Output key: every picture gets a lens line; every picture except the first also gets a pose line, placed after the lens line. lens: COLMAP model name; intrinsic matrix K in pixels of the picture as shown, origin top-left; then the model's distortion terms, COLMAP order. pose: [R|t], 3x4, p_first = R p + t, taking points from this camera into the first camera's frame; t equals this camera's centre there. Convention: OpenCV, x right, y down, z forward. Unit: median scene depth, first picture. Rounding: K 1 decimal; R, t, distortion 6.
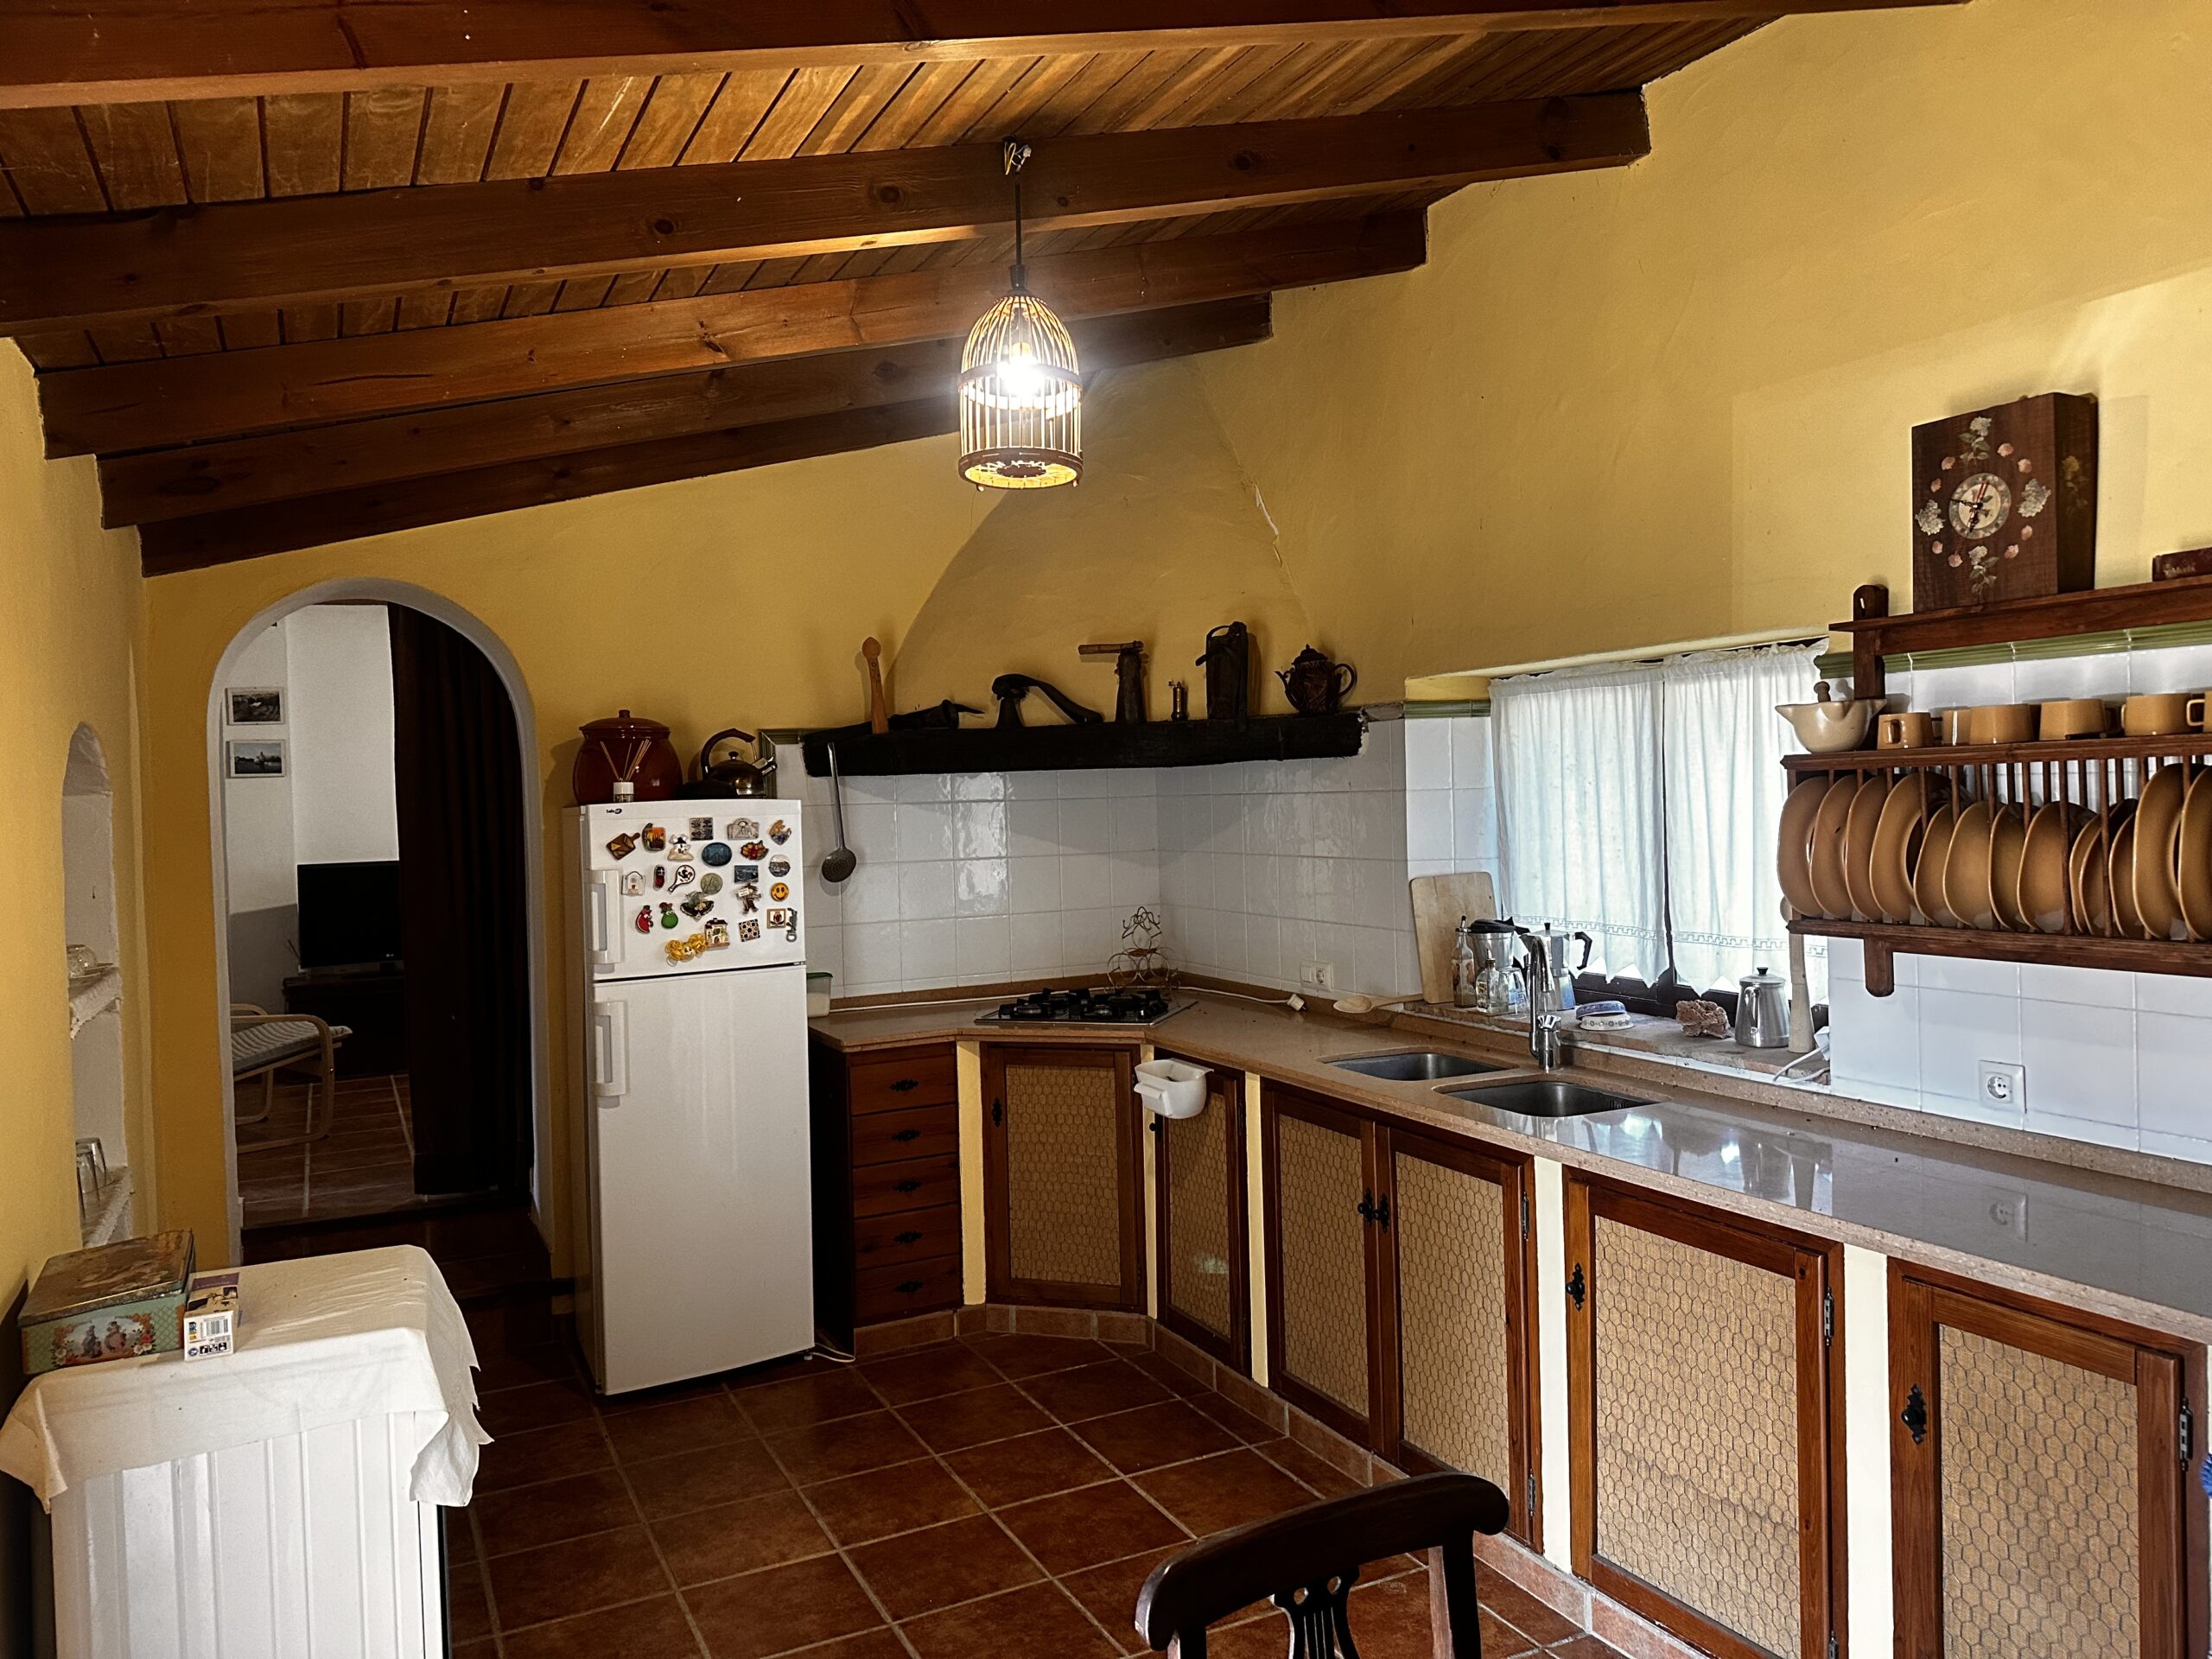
lens RADIAL K [[1565.4, 0, 1066.0], [0, 1565.4, 830.8], [0, 0, 1]] dist [0.071472, -0.035767]
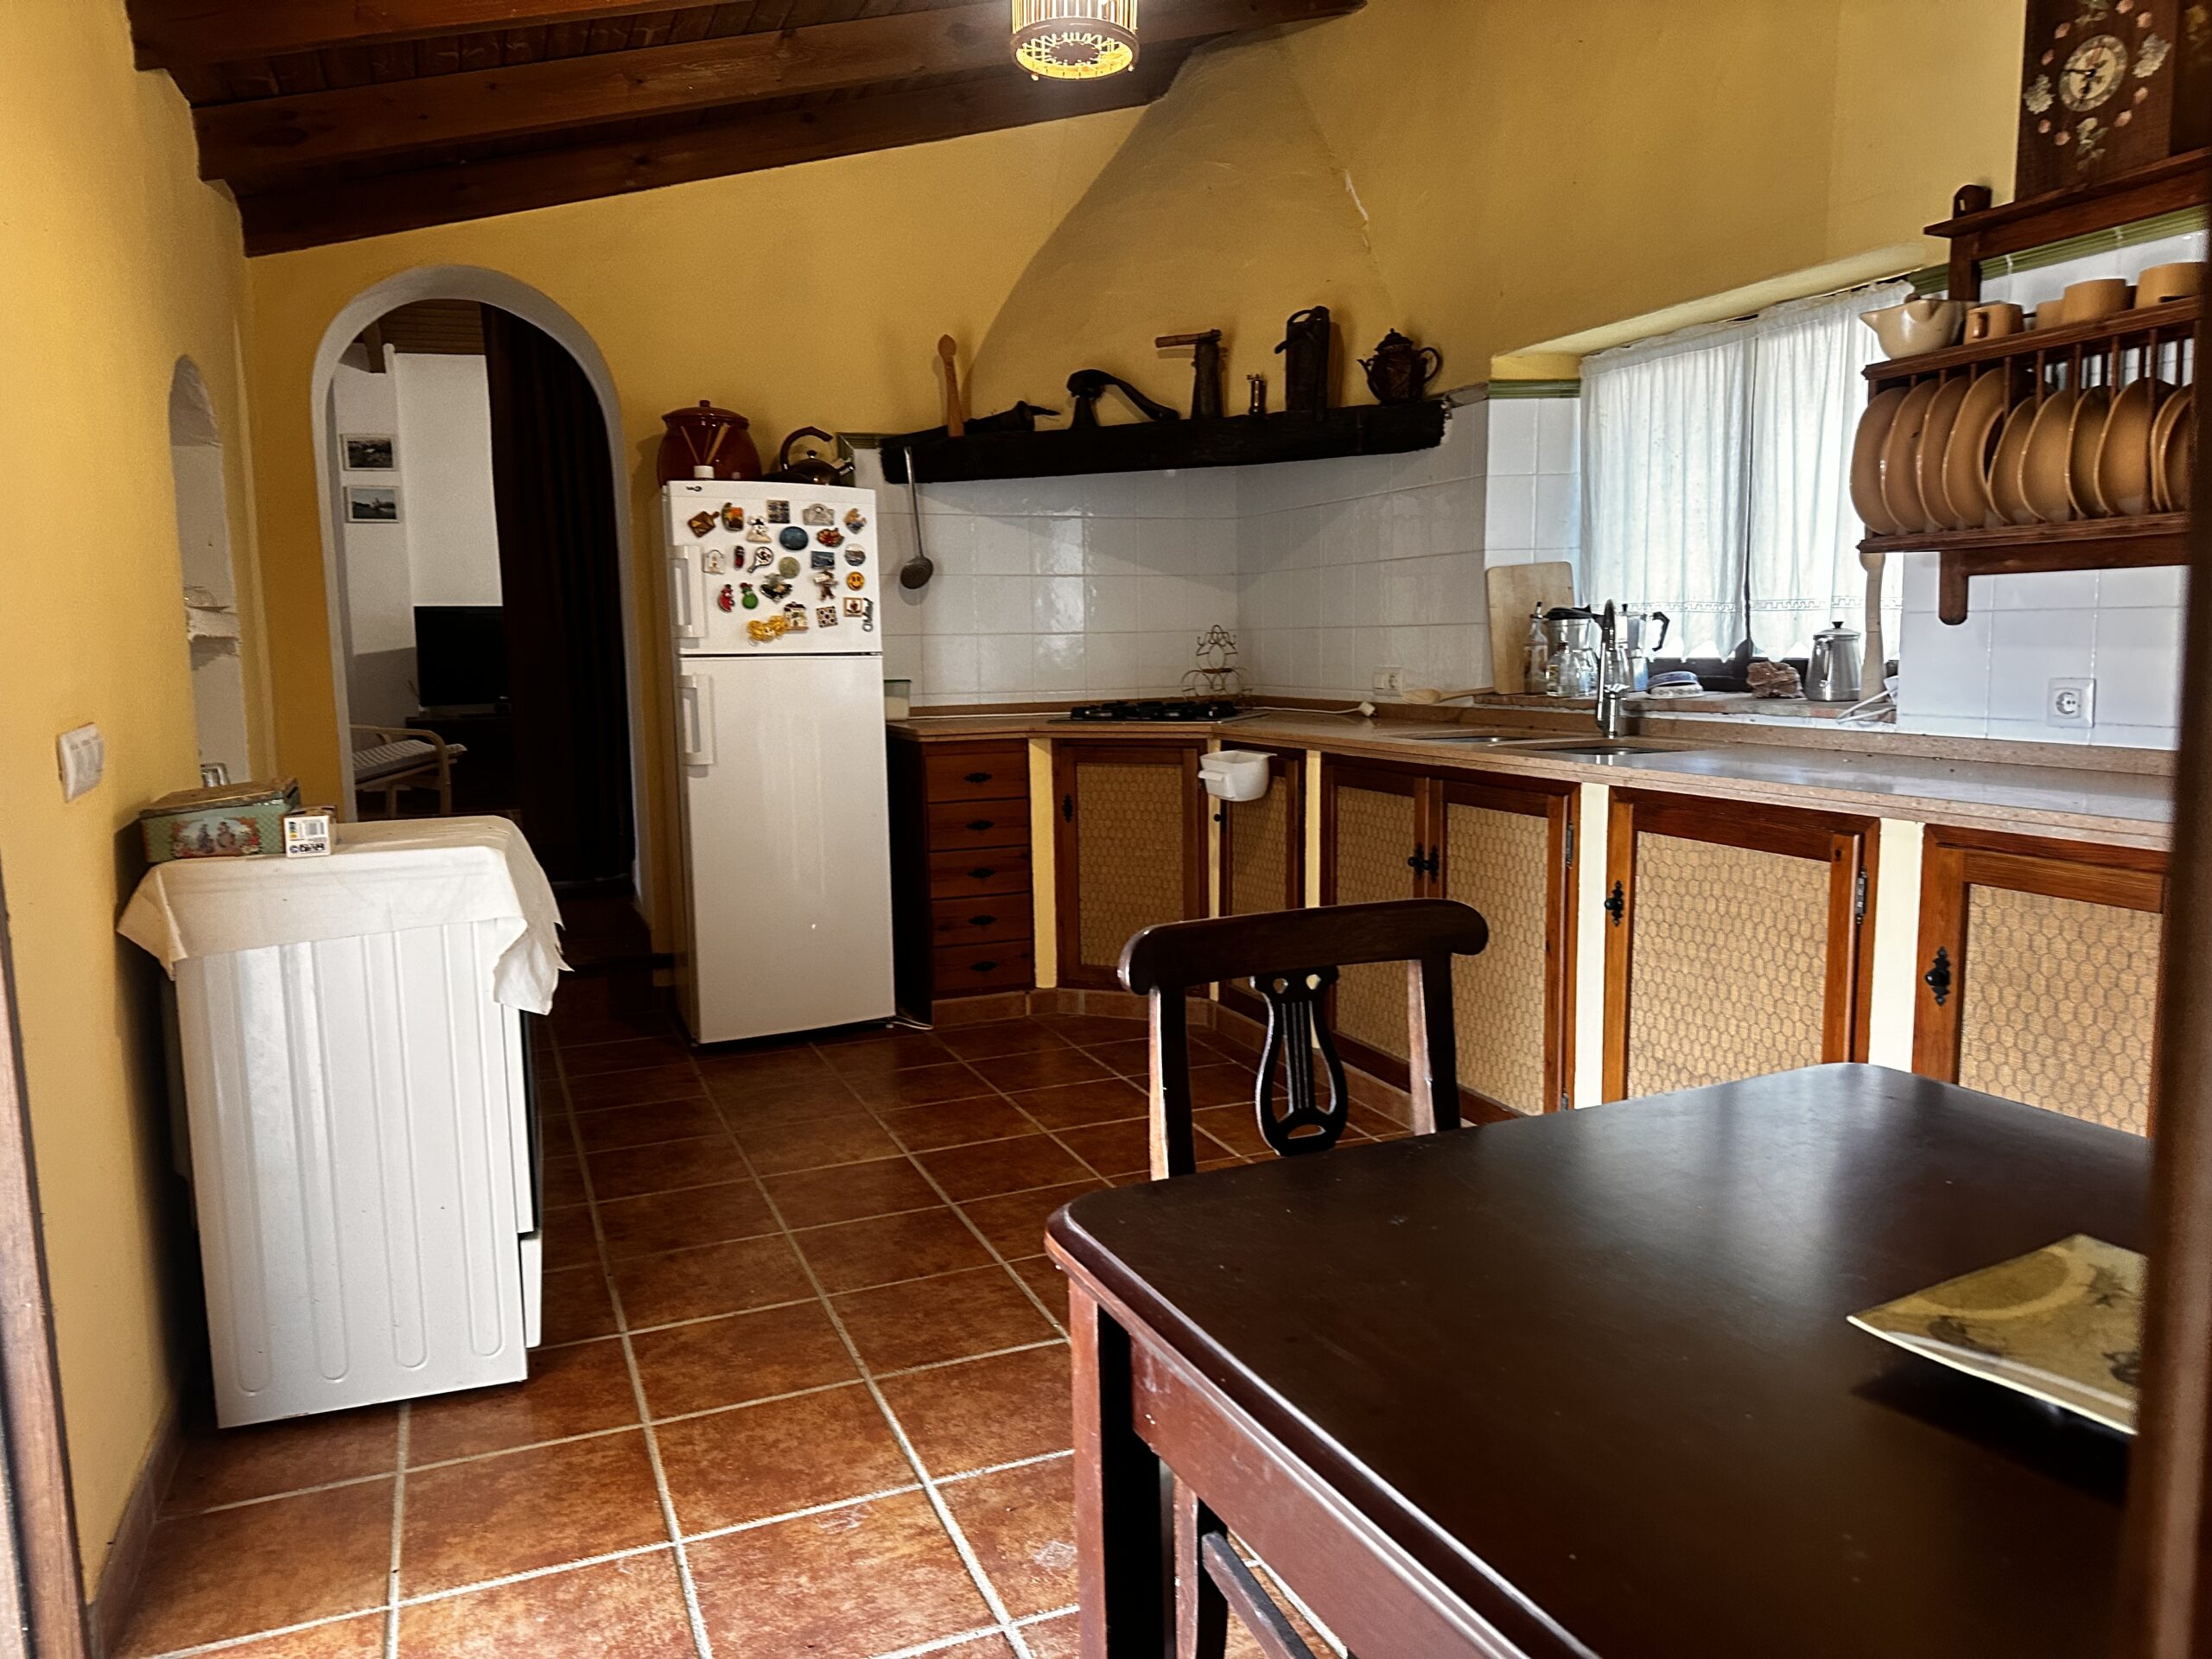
lens RADIAL K [[1554.6, 0, 1060.0], [0, 1554.6, 822.3], [0, 0, 1]] dist [0.073958, -0.043948]
pose [[0.997283, 0.016804, -0.071719, 0.030462], [-0.010097, 0.995626, 0.092879, 0.118272], [0.072966, -0.091903, 0.993091, -0.016217]]
